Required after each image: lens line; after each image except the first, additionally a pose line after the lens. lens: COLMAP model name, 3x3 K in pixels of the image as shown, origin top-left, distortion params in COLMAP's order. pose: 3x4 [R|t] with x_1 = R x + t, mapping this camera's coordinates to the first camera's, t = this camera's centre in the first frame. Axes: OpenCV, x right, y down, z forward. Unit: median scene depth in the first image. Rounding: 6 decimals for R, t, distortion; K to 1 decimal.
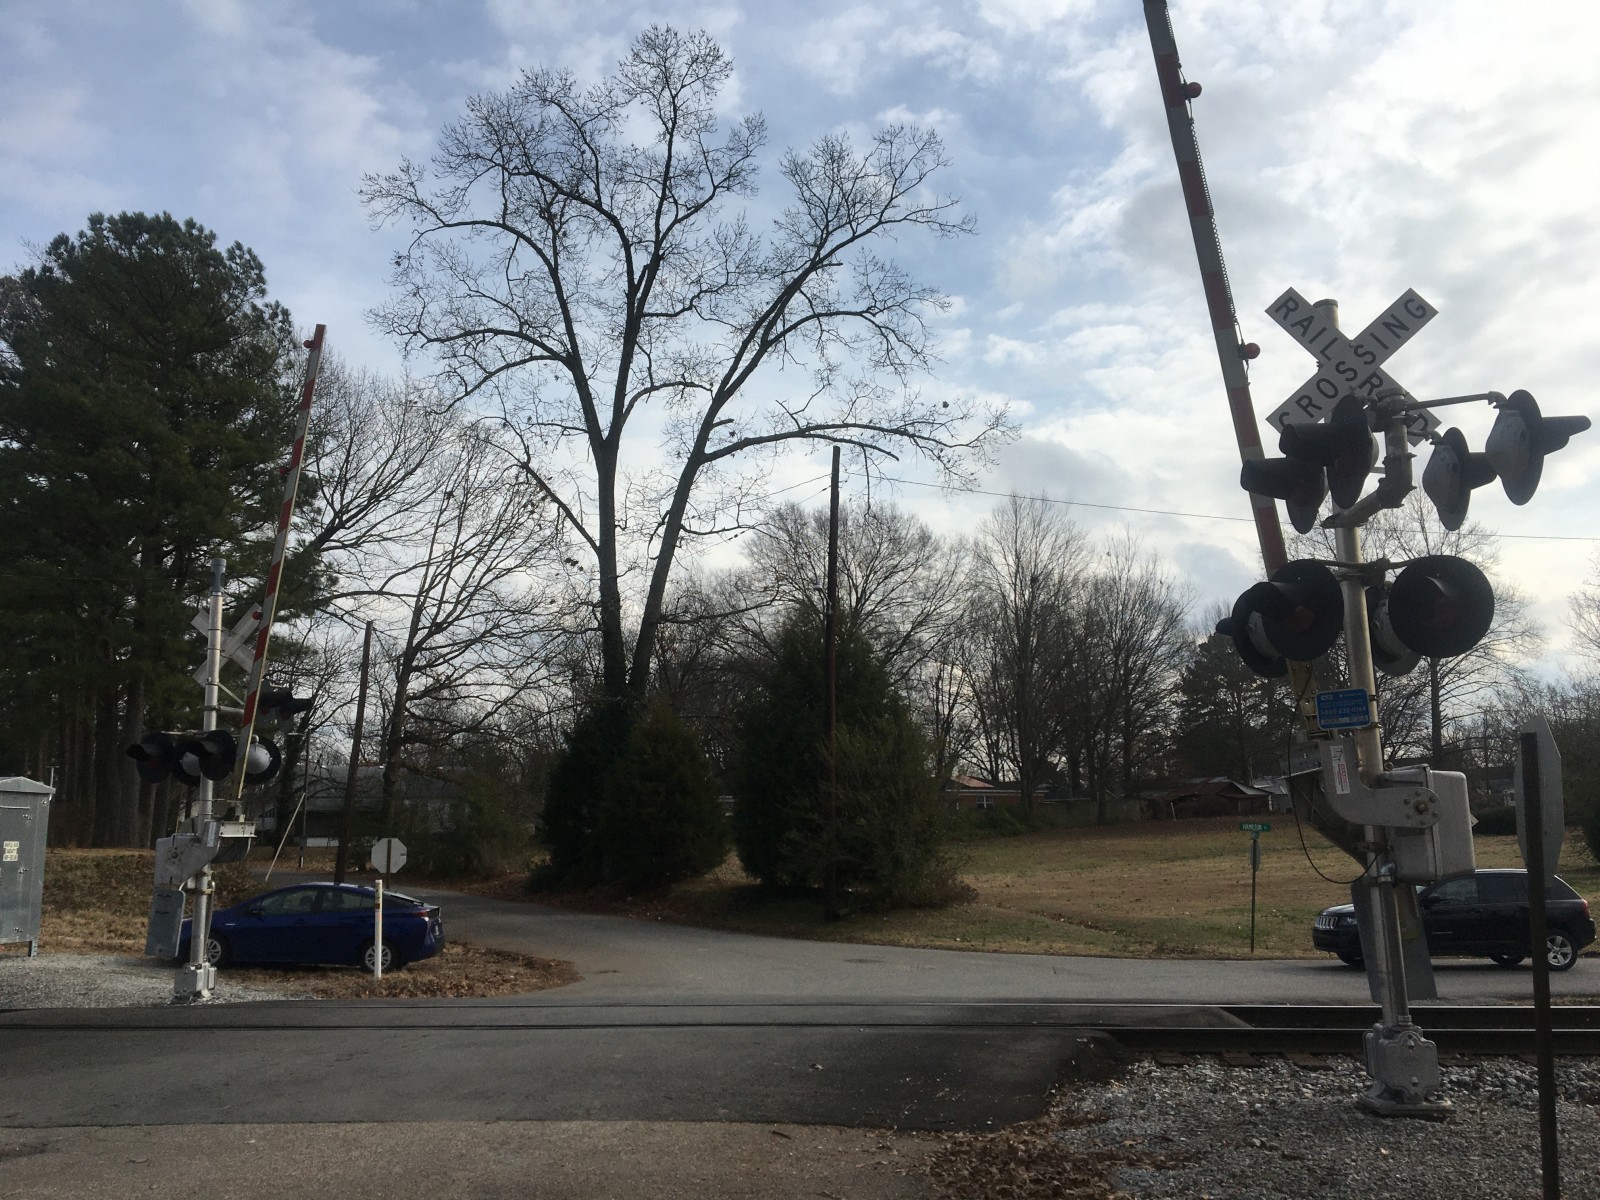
lens RADIAL K [[1339.3, 0, 776.3], [0, 1339.3, 596.8], [0, 0, 1]] dist [0.088816, -0.120856]
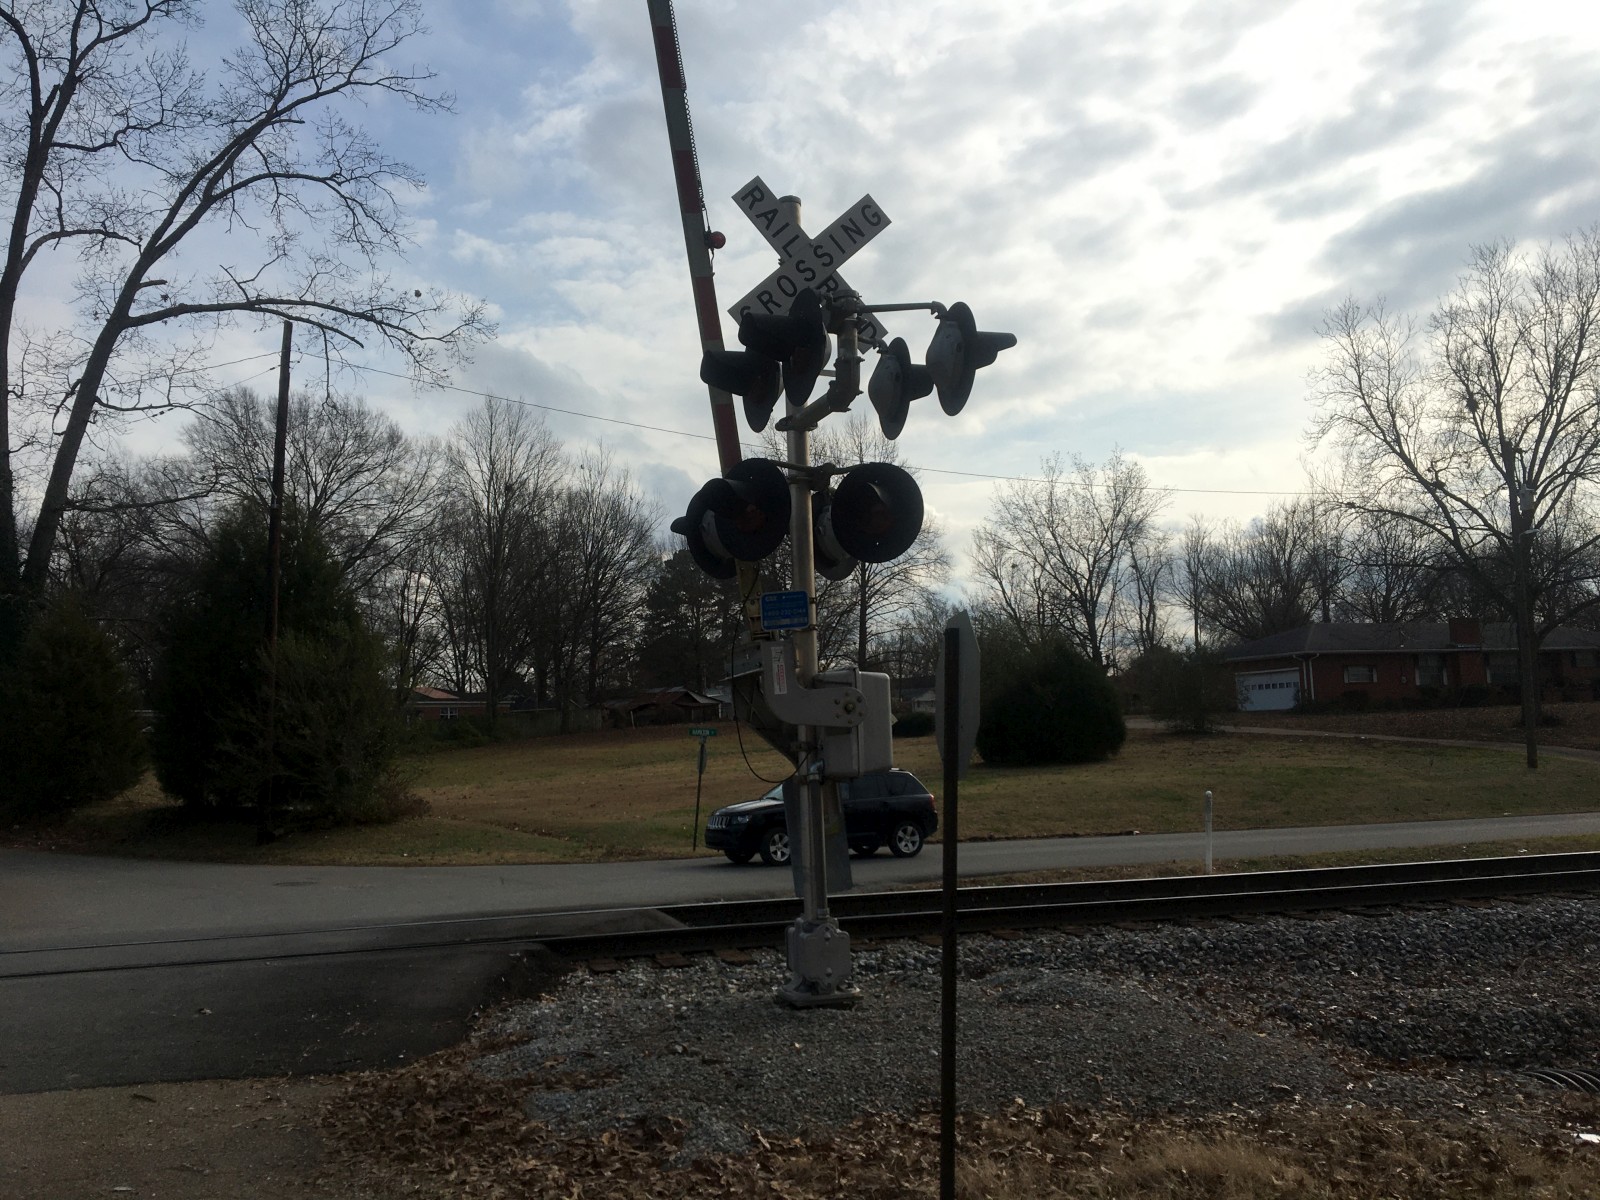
lens RADIAL K [[1346.5, 0, 771.2], [0, 1346.5, 598.3], [0, 0, 1]] dist [0.082318, -0.120638]
pose [[0.927433, 0.026301, 0.373064, 0.007501], [-0.050973, 0.997105, 0.056422, 0.003585], [-0.370500, -0.071343, 0.926088, 0.016853]]
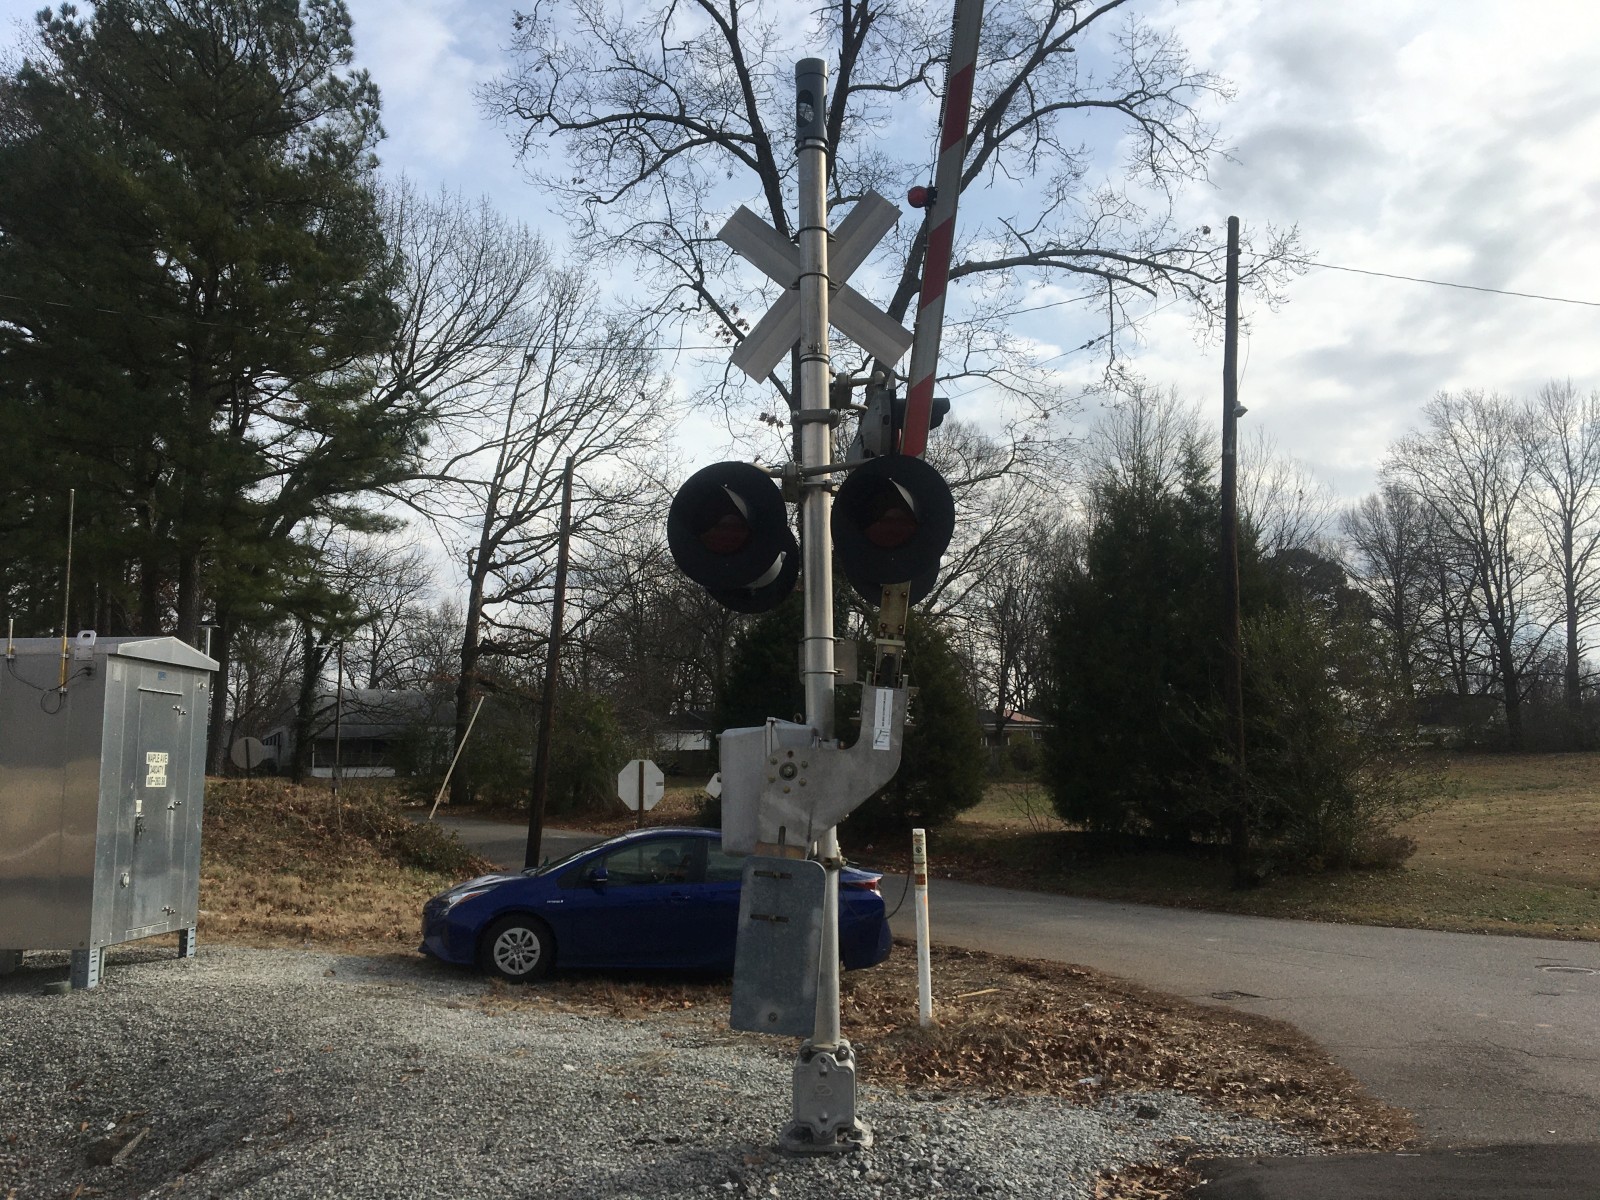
lens RADIAL K [[1357.9, 0, 780.8], [0, 1357.9, 604.2], [0, 0, 1]] dist [0.042777, -0.061842]
pose [[0.999459, 0.013380, 0.030030, -0.155599], [-0.014926, 0.998543, 0.051864, 0.041486], [-0.029292, -0.052284, 0.998203, 0.207832]]
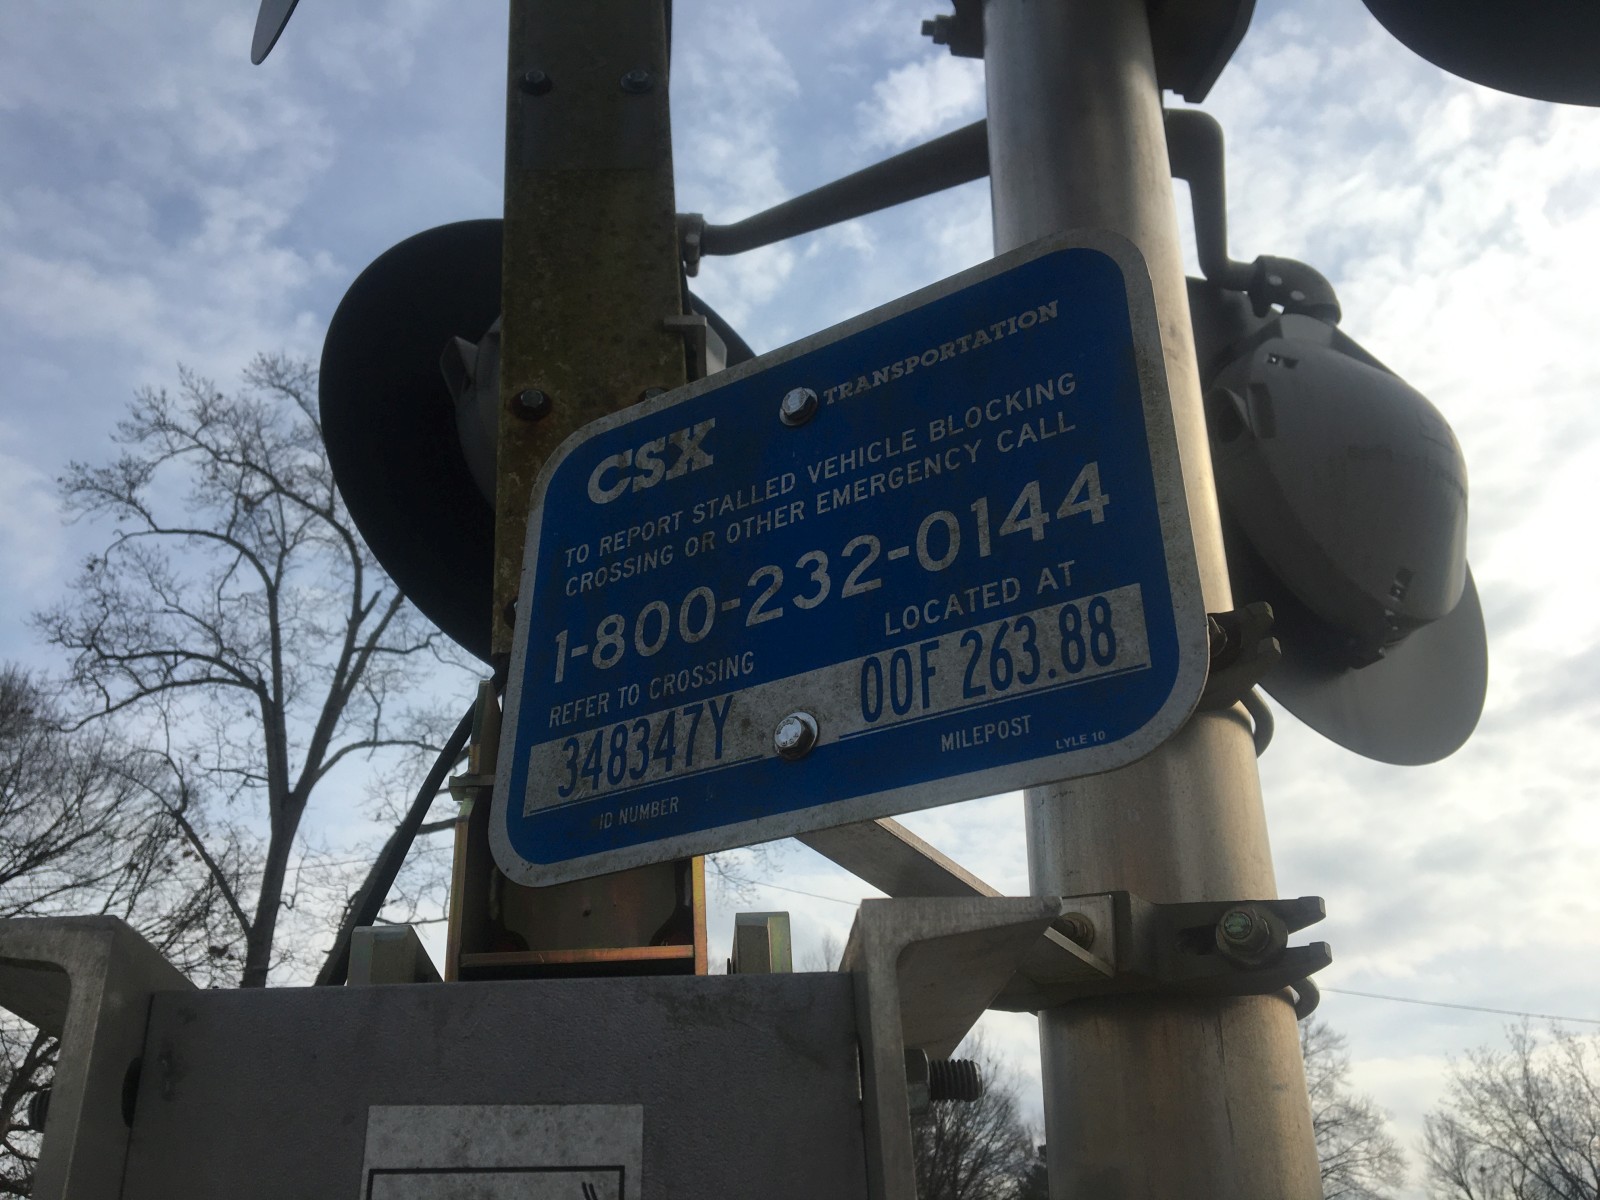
lens RADIAL K [[1357.9, 0, 780.8], [0, 1357.9, 604.2], [0, 0, 1]] dist [0.042777, -0.061842]
pose [[0.989821, 0.112662, 0.086961, 0.075217], [-0.078612, 0.942158, -0.325820, 0.018422], [-0.118639, 0.315668, 0.941424, 0.162584]]
